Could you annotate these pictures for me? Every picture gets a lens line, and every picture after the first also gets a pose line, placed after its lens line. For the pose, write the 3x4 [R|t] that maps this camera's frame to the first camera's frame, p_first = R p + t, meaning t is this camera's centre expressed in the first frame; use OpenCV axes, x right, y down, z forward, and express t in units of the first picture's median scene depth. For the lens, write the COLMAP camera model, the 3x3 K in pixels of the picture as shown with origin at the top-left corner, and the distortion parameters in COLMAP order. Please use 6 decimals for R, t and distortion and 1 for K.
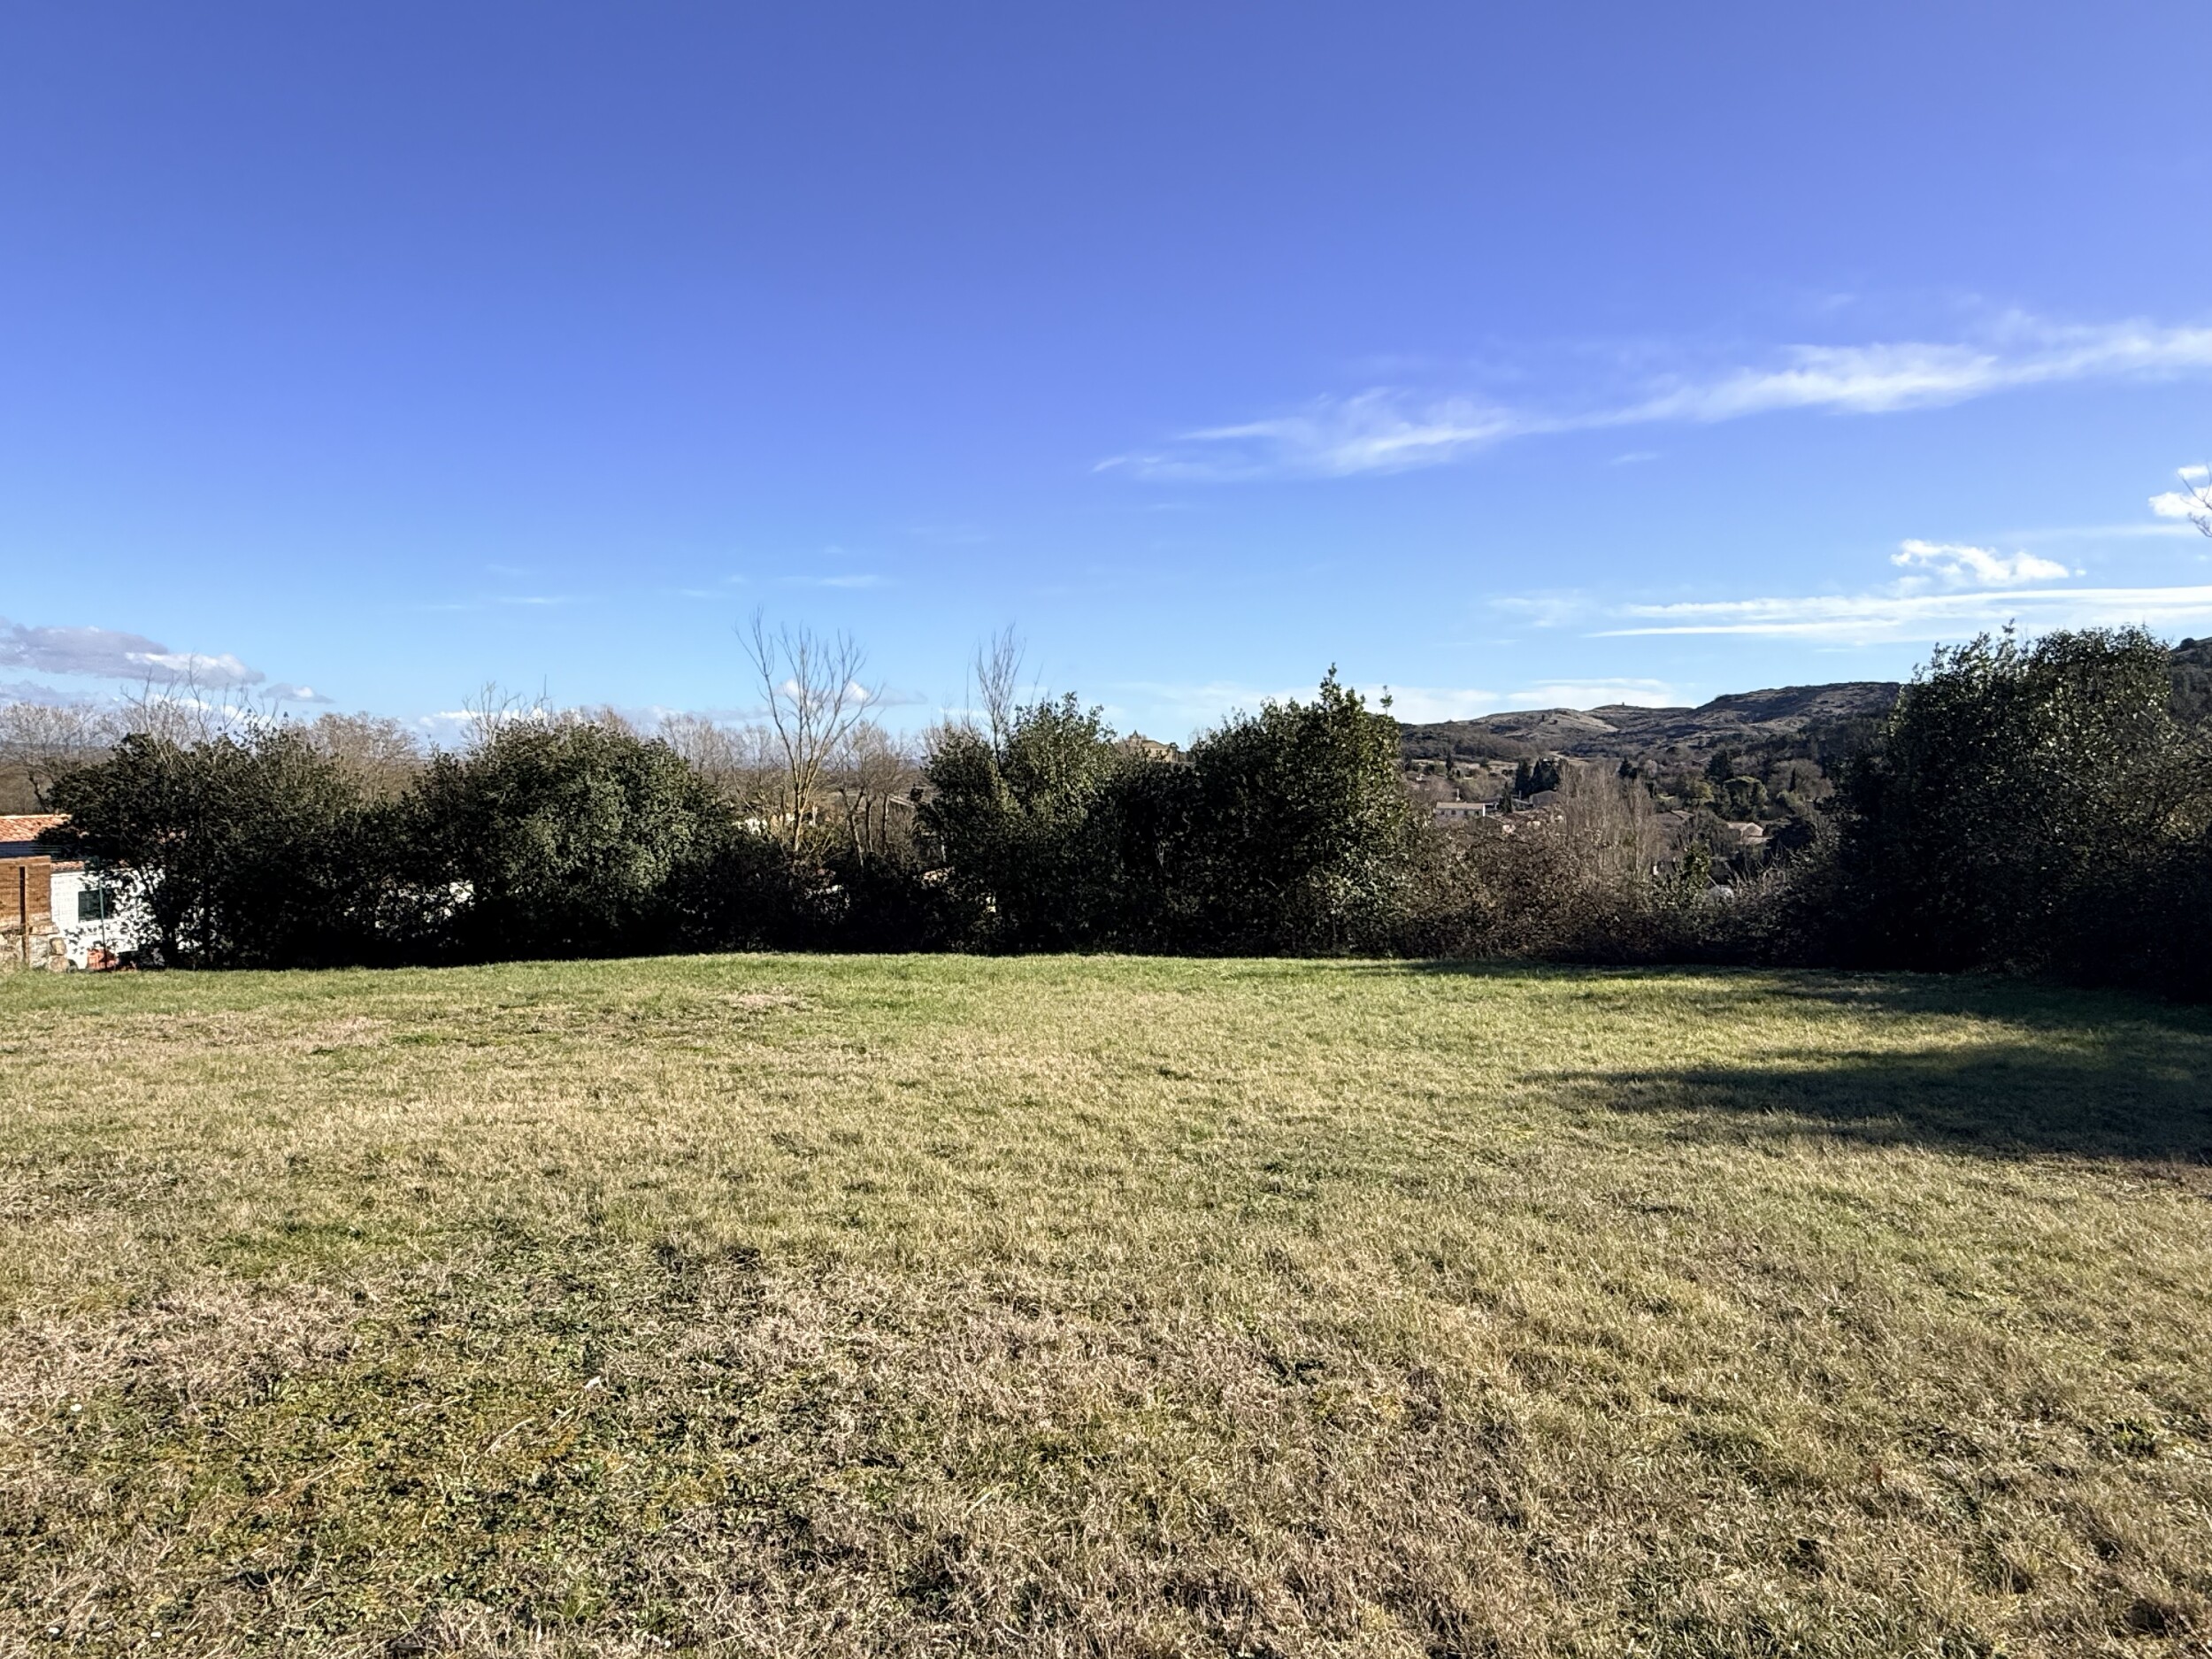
lens RADIAL K [[1314.9, 0, 1095.9], [0, 1314.9, 830.7], [0, 0, 1]] dist [0.007284, 0.002154]
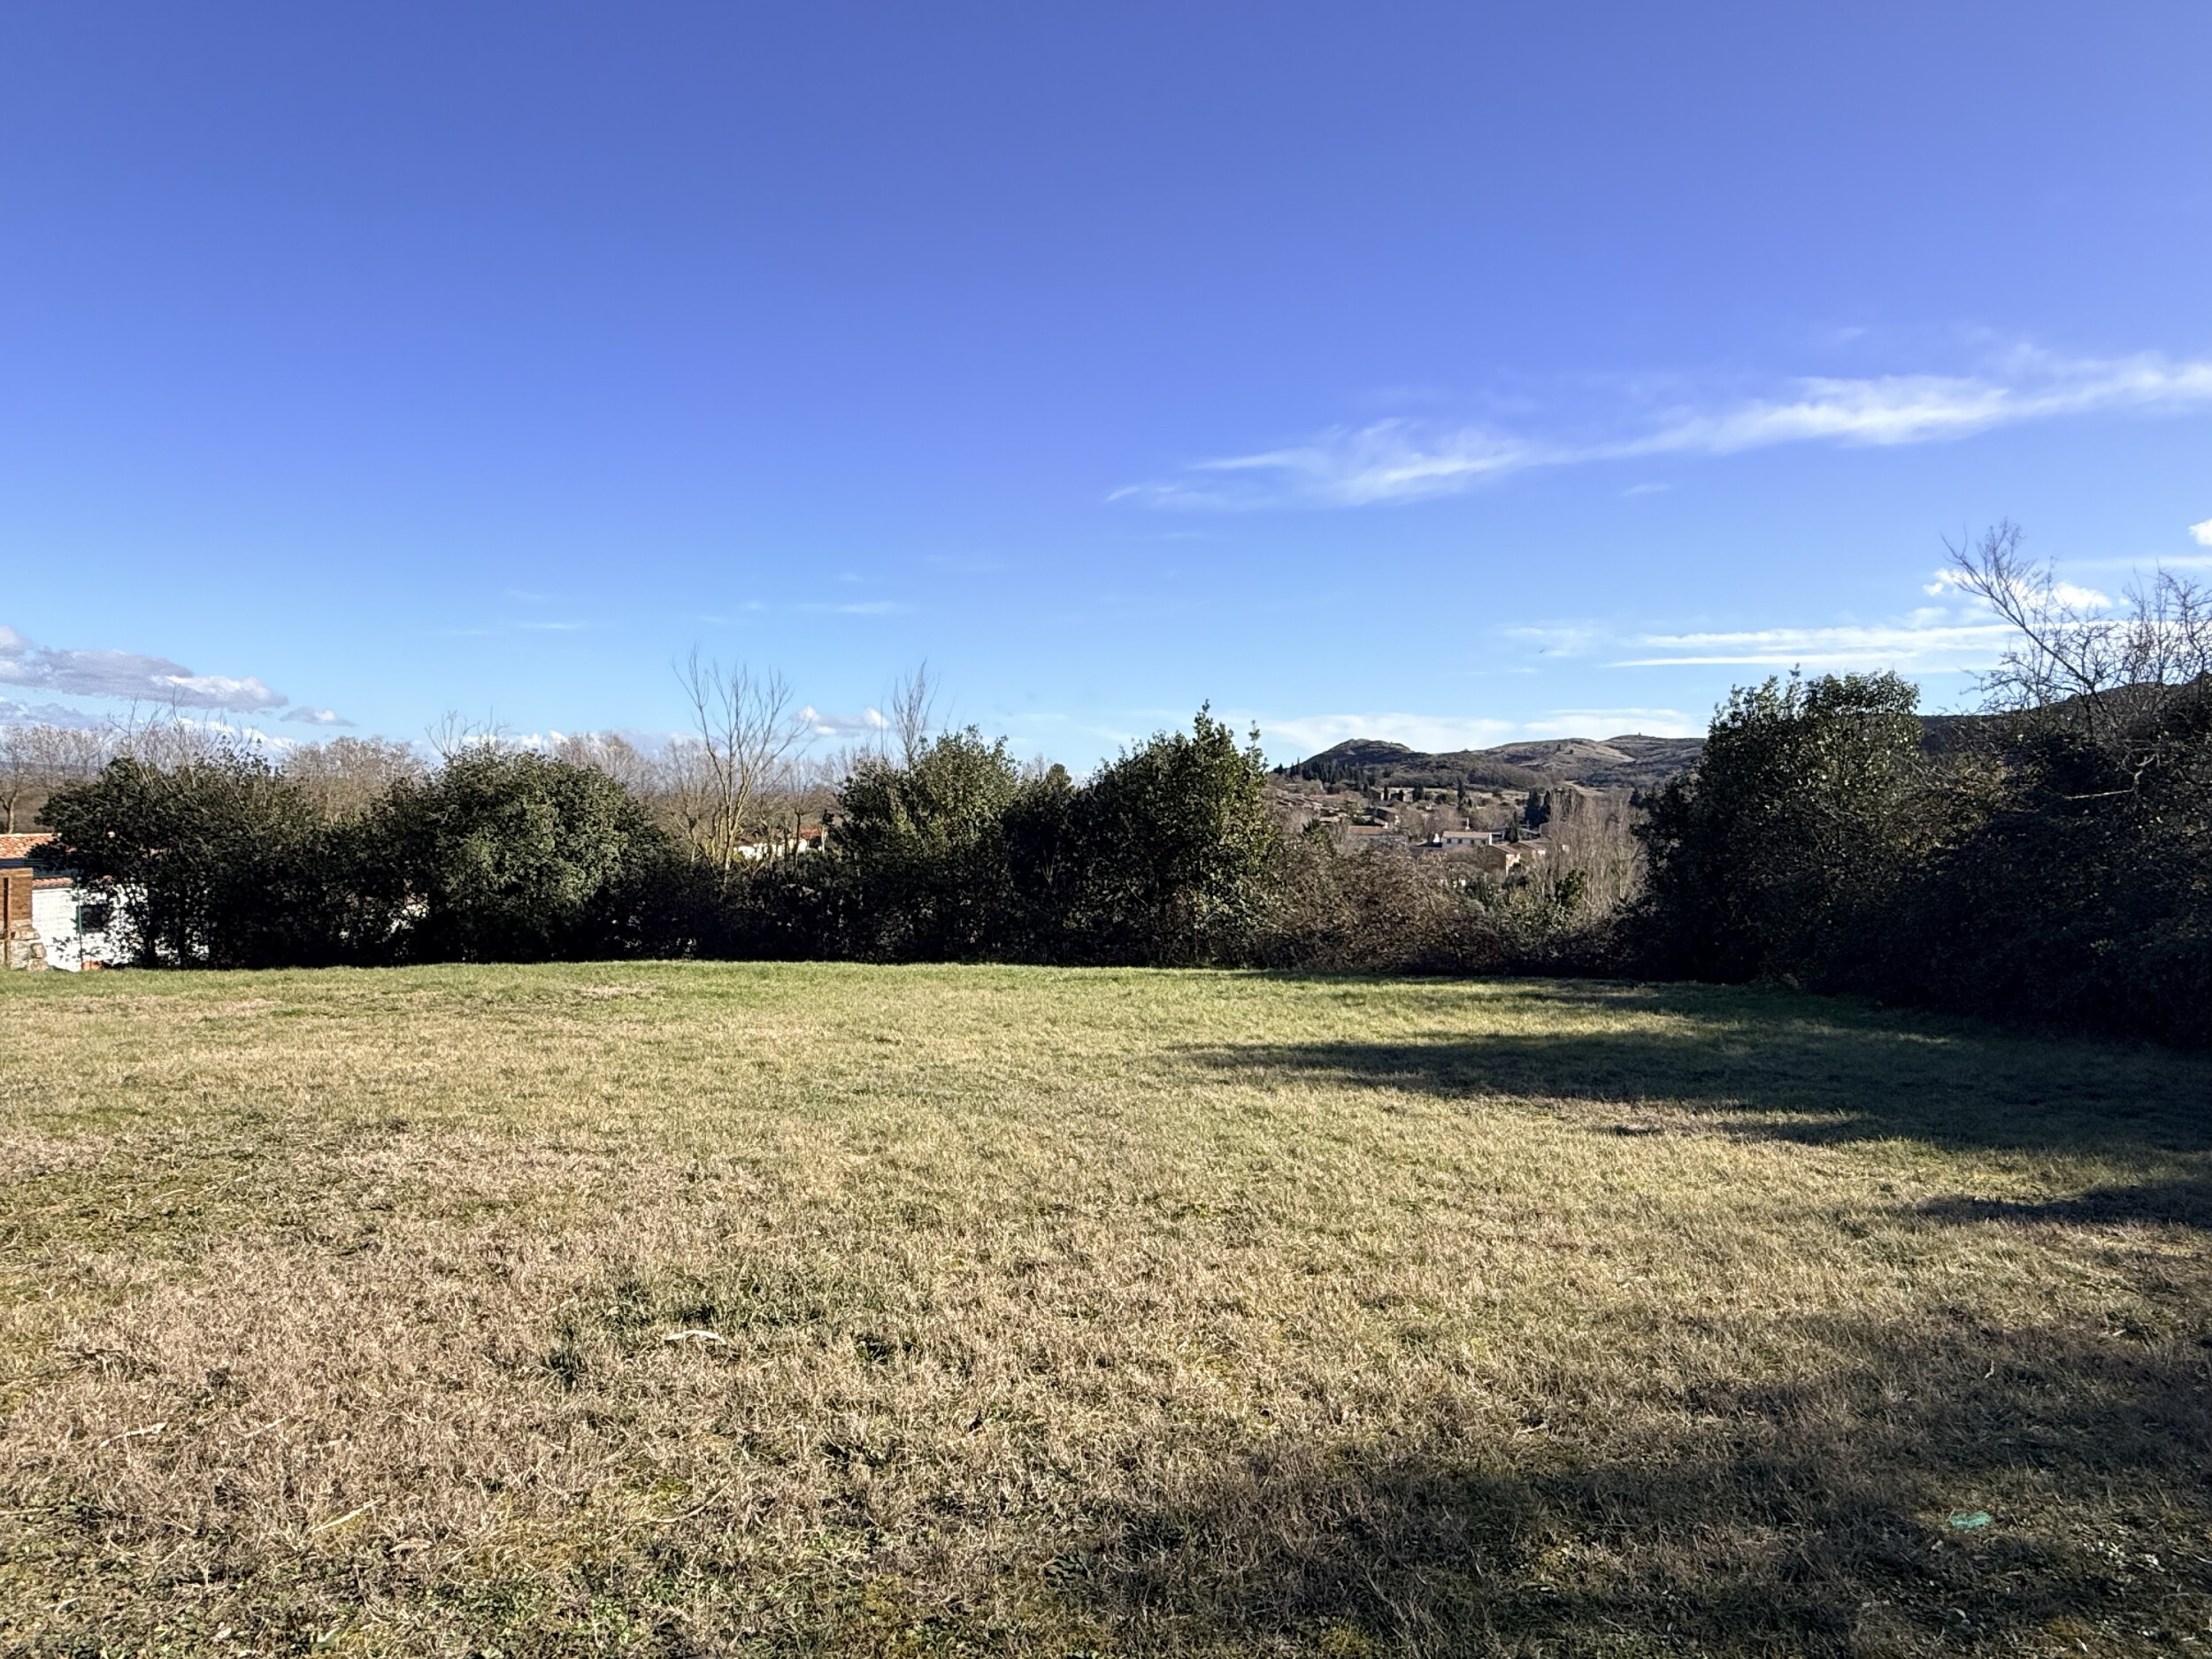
lens RADIAL K [[1320.8, 0, 1098.3], [0, 1320.8, 825.5], [0, 0, 1]] dist [0.009264, 0.001331]
pose [[0.999913, 0.005831, -0.011815, 0.080583], [-0.006121, 0.999677, -0.024659, 0.003597], [0.011668, 0.024729, 0.999626, -0.073103]]
